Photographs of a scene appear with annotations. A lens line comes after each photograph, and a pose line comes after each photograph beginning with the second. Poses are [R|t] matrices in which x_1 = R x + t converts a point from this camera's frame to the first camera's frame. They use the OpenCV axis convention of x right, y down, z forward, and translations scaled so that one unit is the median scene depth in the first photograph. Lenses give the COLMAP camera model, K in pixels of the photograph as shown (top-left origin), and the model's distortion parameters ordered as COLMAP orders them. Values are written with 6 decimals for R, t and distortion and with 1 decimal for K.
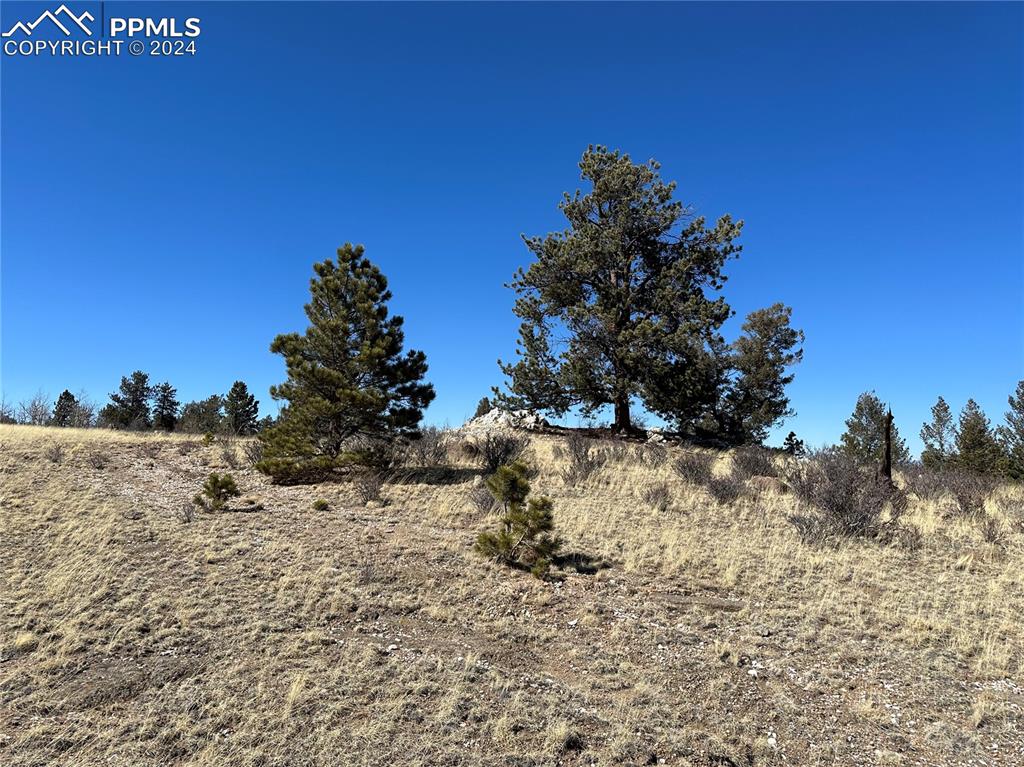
lens RADIAL K [[651.7, 0, 512.0], [0, 651.7, 383.5], [0, 0, 1]] dist [-0.003990, -0.037681]
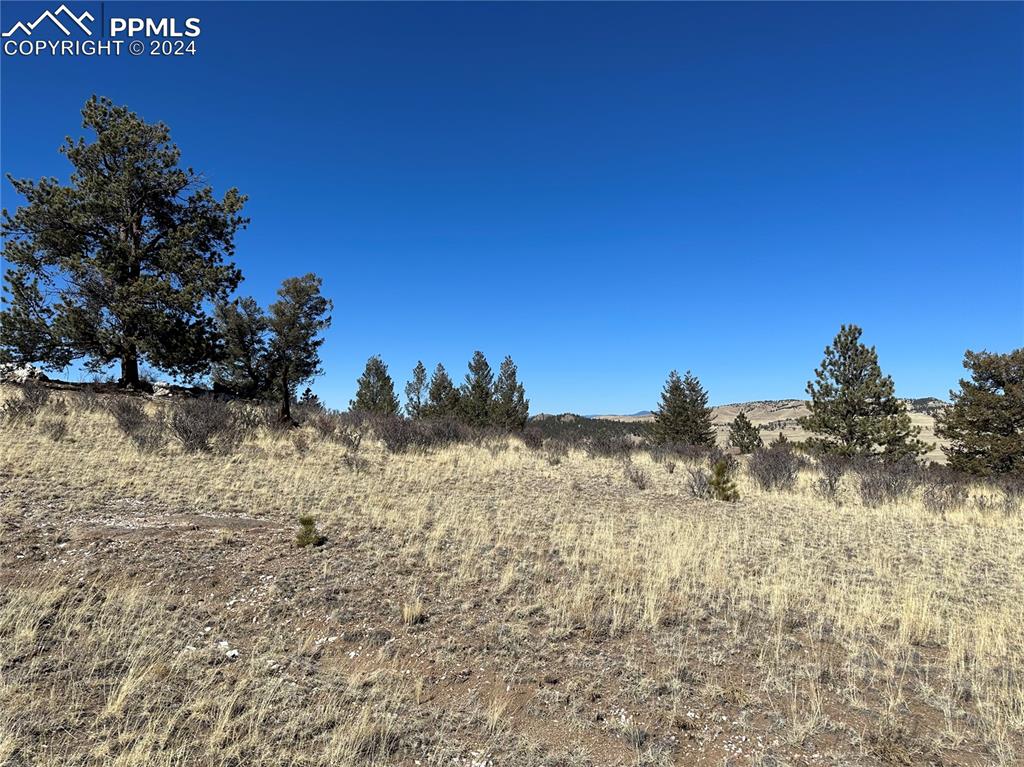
lens RADIAL K [[651.7, 0, 512.0], [0, 651.7, 383.5], [0, 0, 1]] dist [-0.003990, -0.037681]
pose [[0.822844, 0.008184, 0.568208, 0.083481], [-0.041326, 0.998111, 0.045470, -0.000657], [-0.566762, -0.060897, 0.821628, -0.159394]]
